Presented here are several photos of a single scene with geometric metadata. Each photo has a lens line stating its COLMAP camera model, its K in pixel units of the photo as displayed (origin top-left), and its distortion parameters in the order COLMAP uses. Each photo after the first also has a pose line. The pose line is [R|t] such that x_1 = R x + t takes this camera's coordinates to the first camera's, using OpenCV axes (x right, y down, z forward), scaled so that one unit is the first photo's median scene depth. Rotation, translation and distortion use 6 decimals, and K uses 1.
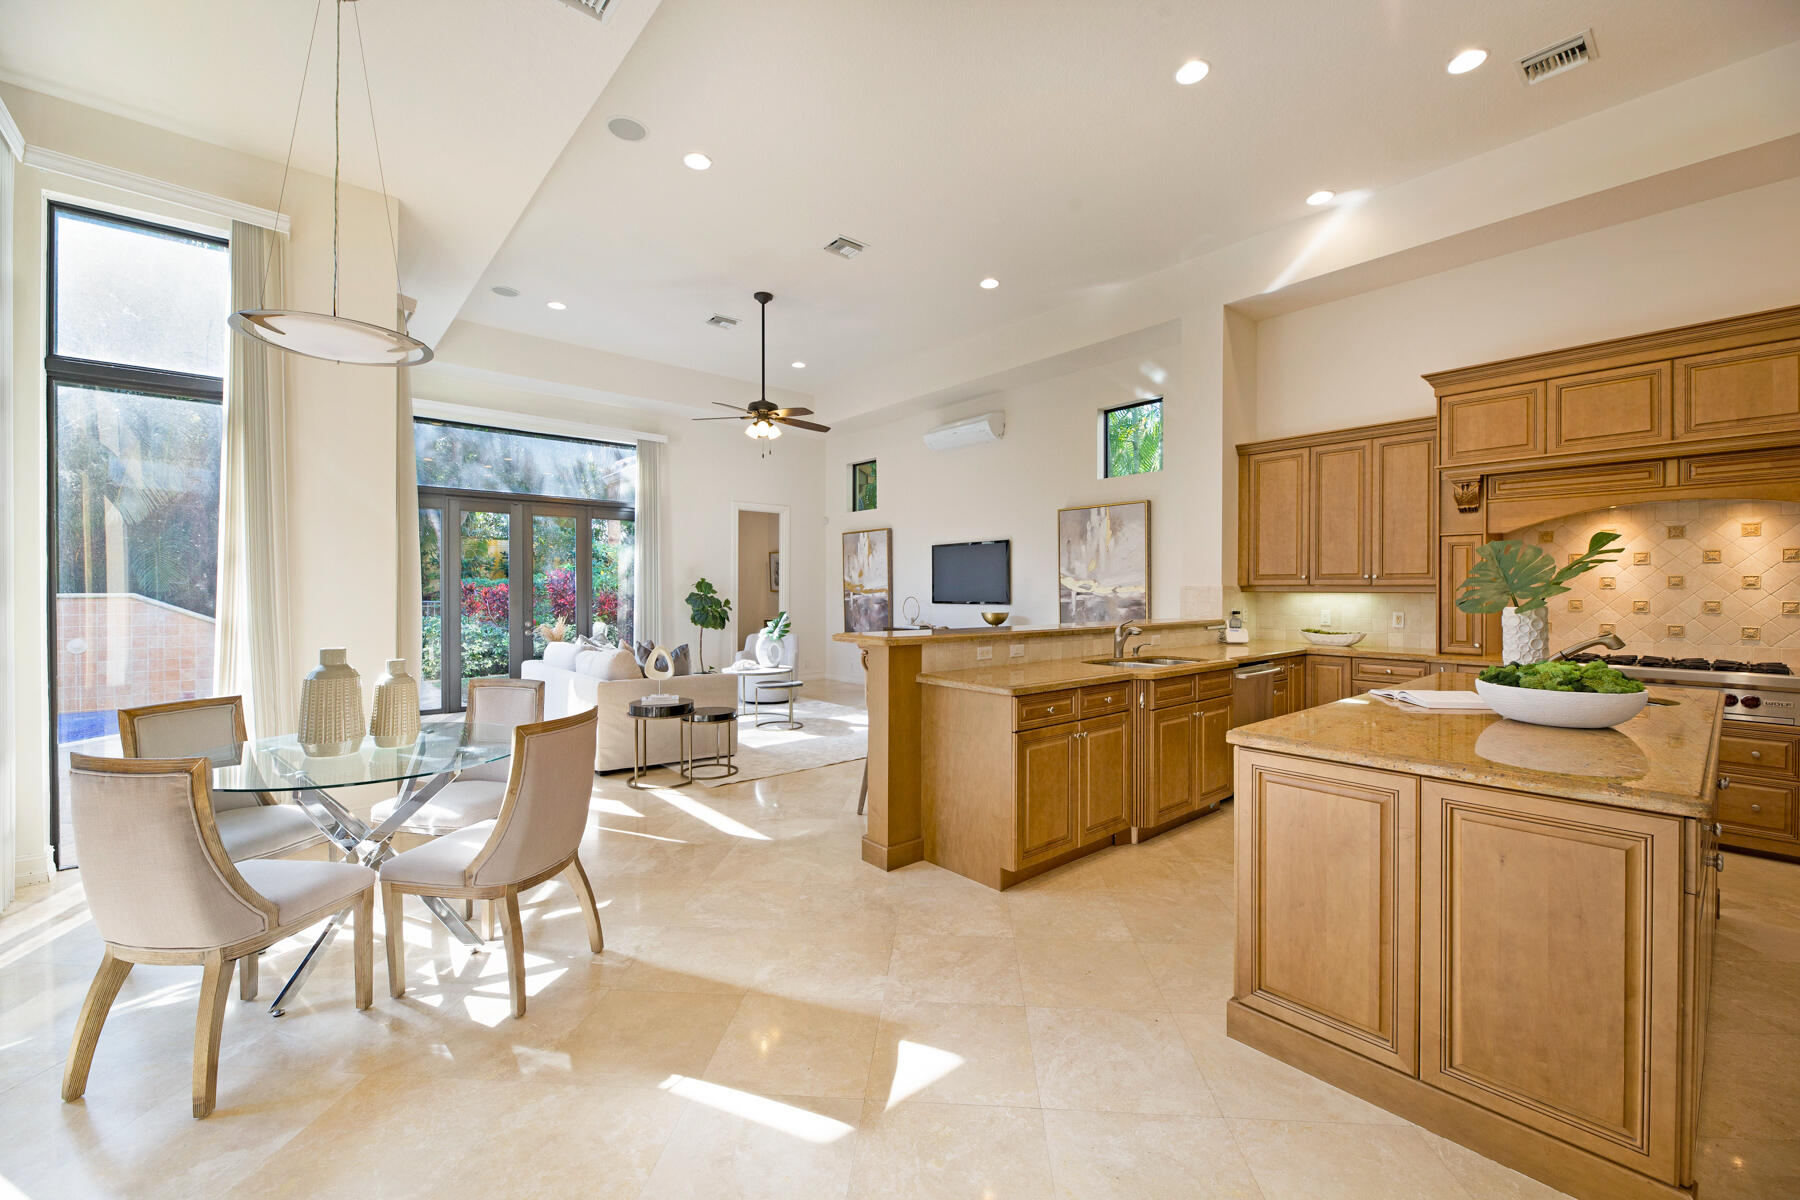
lens RADIAL K [[722.8, 0, 904.3], [0, 722.8, 593.1], [0, 0, 1]] dist [-0.002904, -0.000930]
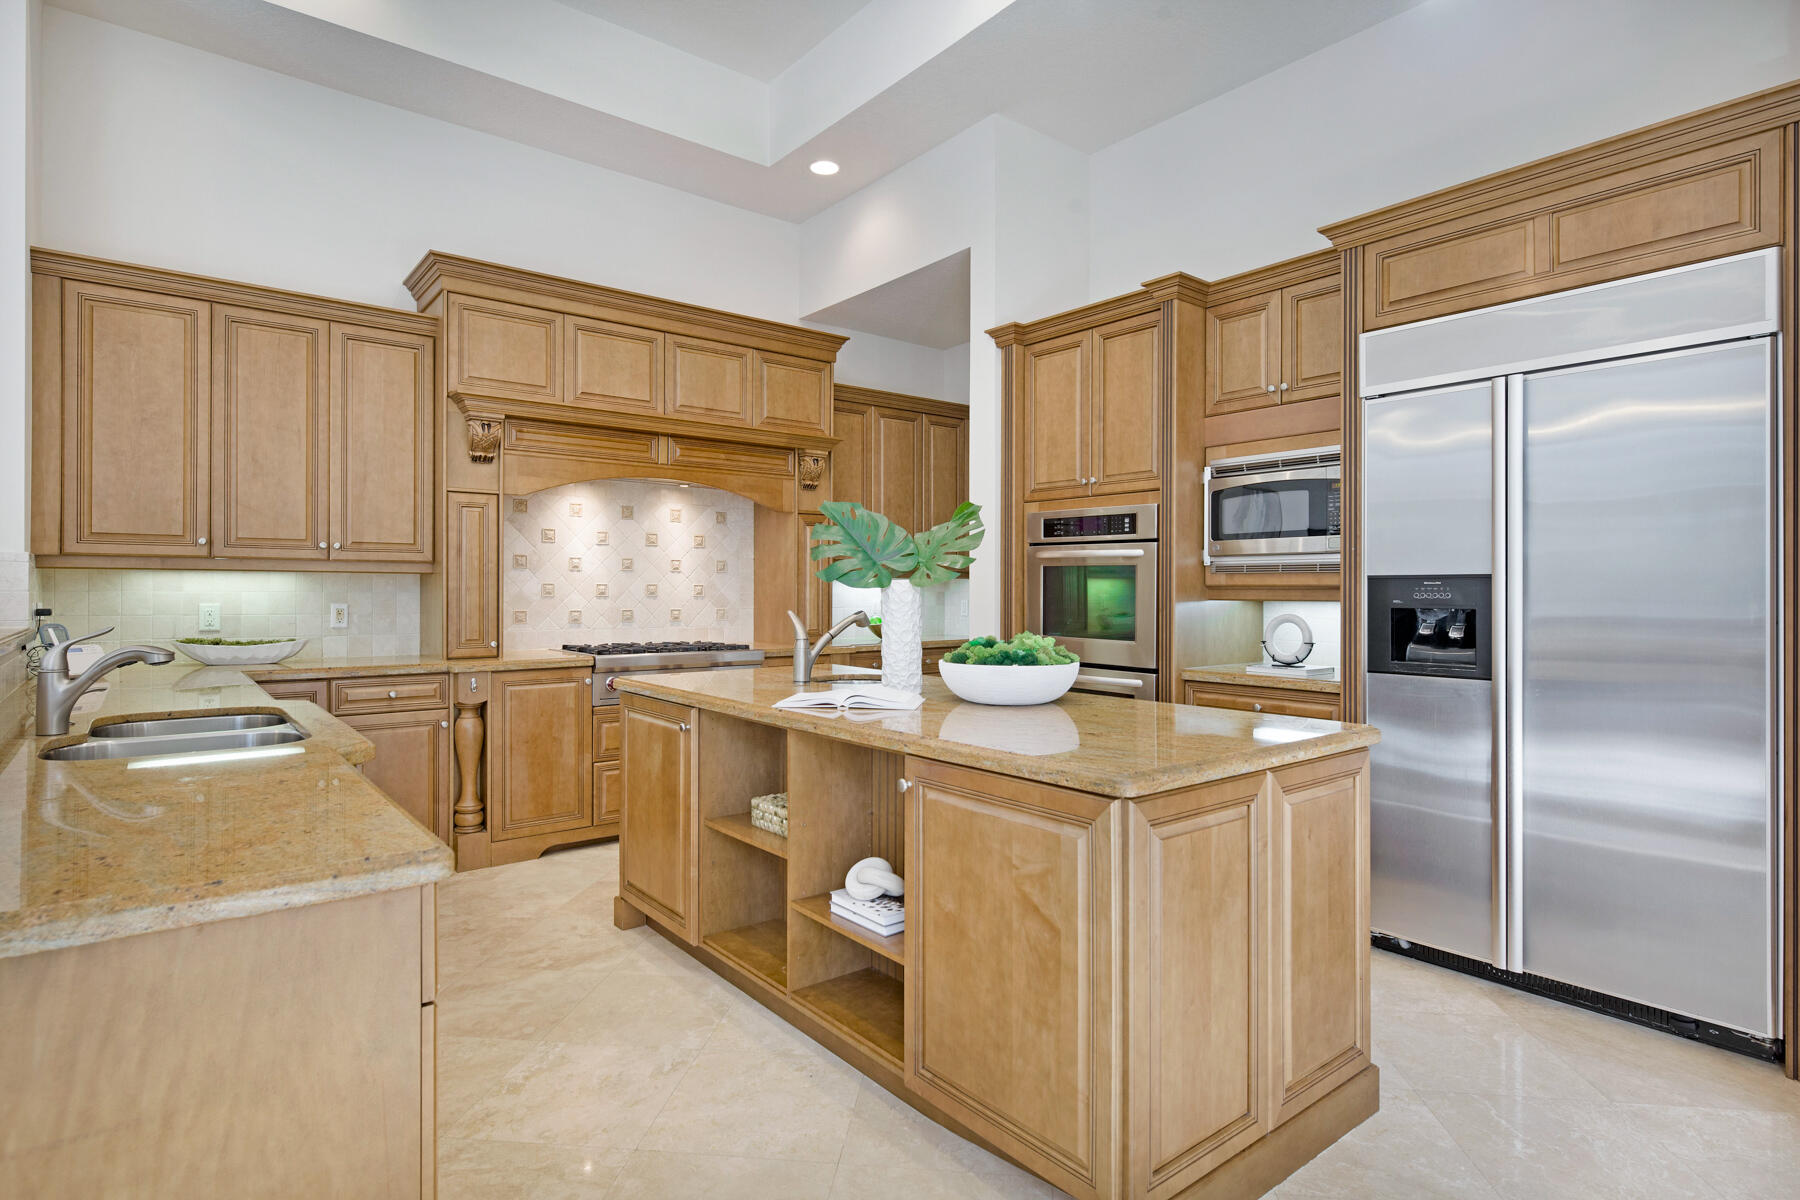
lens RADIAL K [[938.5, 0, 905.1], [0, 938.5, 591.7], [0, 0, 1]] dist [0.006063, -0.001230]
pose [[0.034443, -0.002244, 0.999404, -0.148089], [0.002183, 0.999995, 0.002170, 0.016977], [-0.999404, 0.002106, 0.034448, 0.527342]]
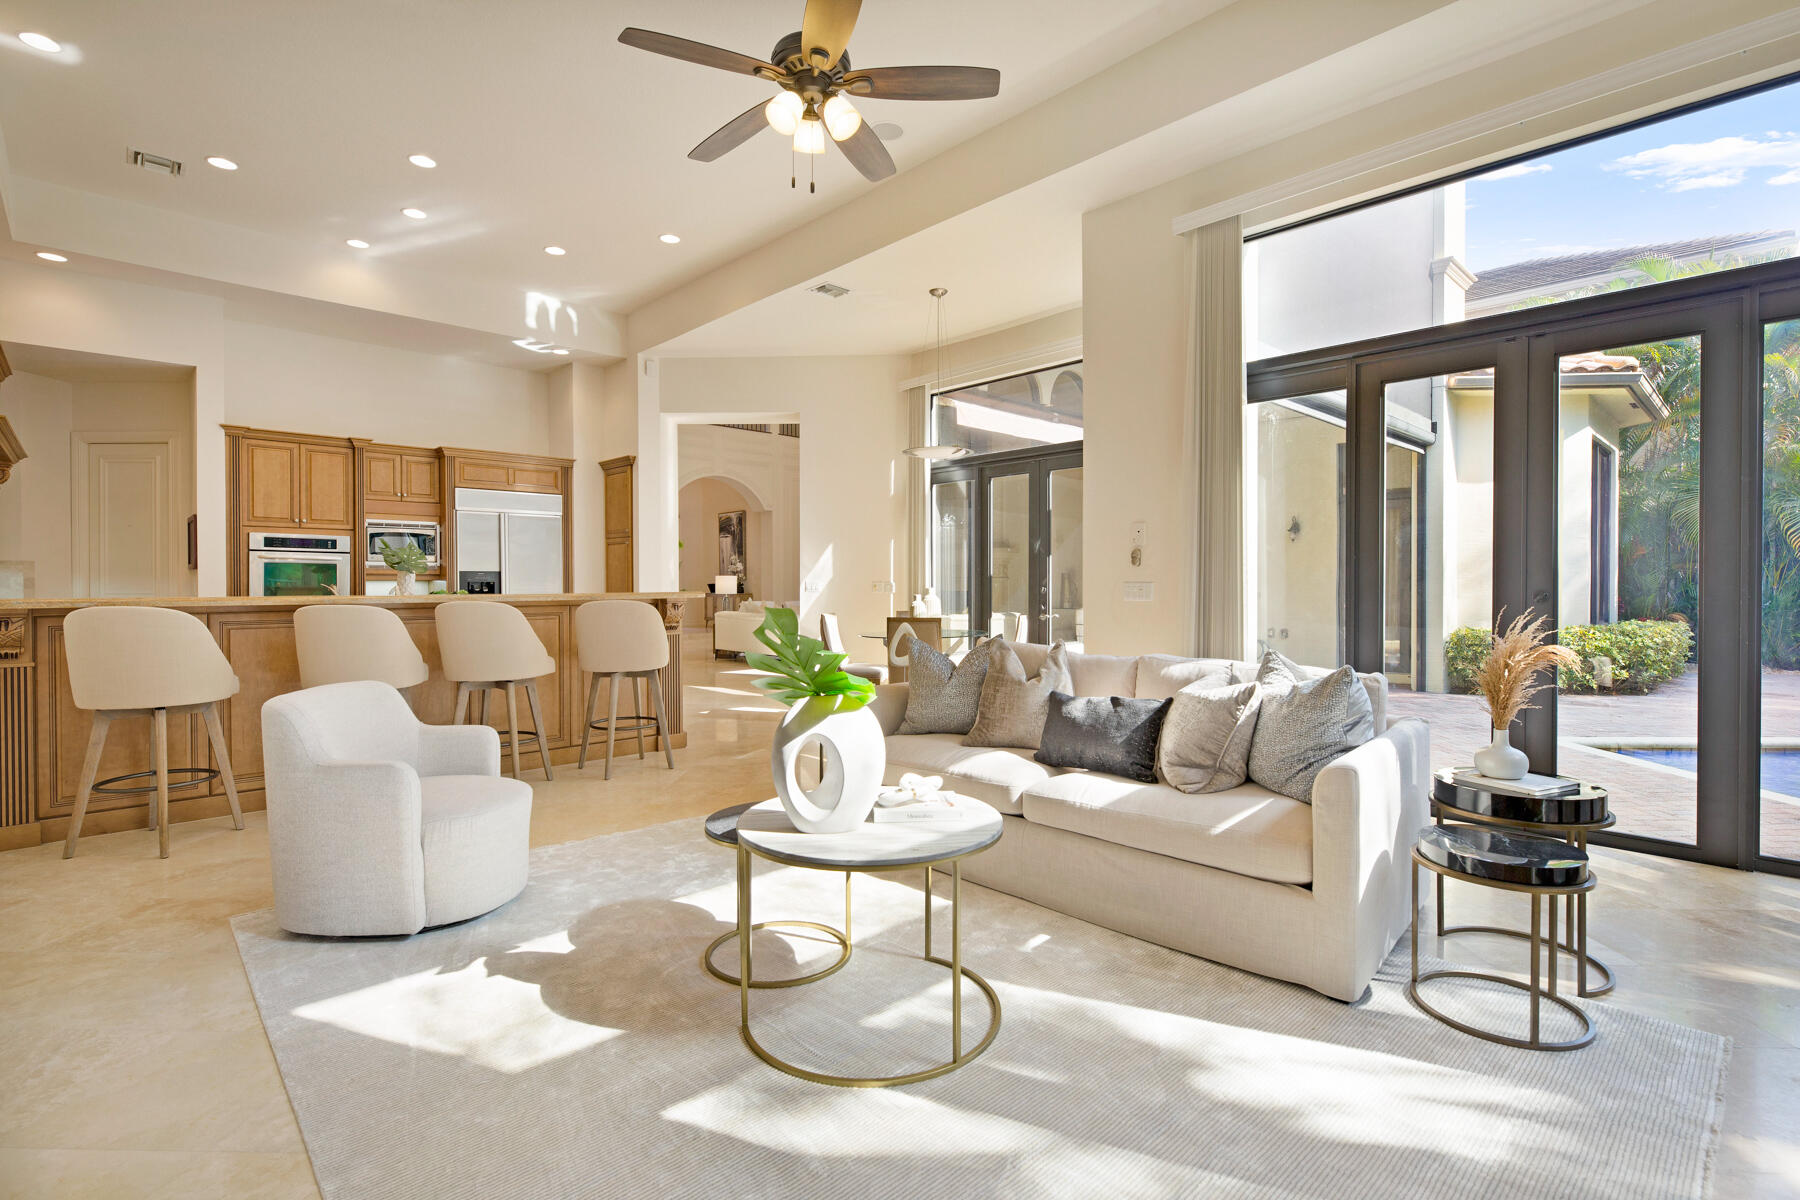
lens RADIAL K [[880.5, 0, 952.8], [0, 880.5, 595.1], [0, 0, 1]] dist [0.002903, 0.000339]
pose [[-0.995324, 0.002837, -0.096555, -0.320201], [0.001265, 0.999866, 0.016343, 0.029226], [0.096589, 0.016145, -0.995193, 2.182587]]
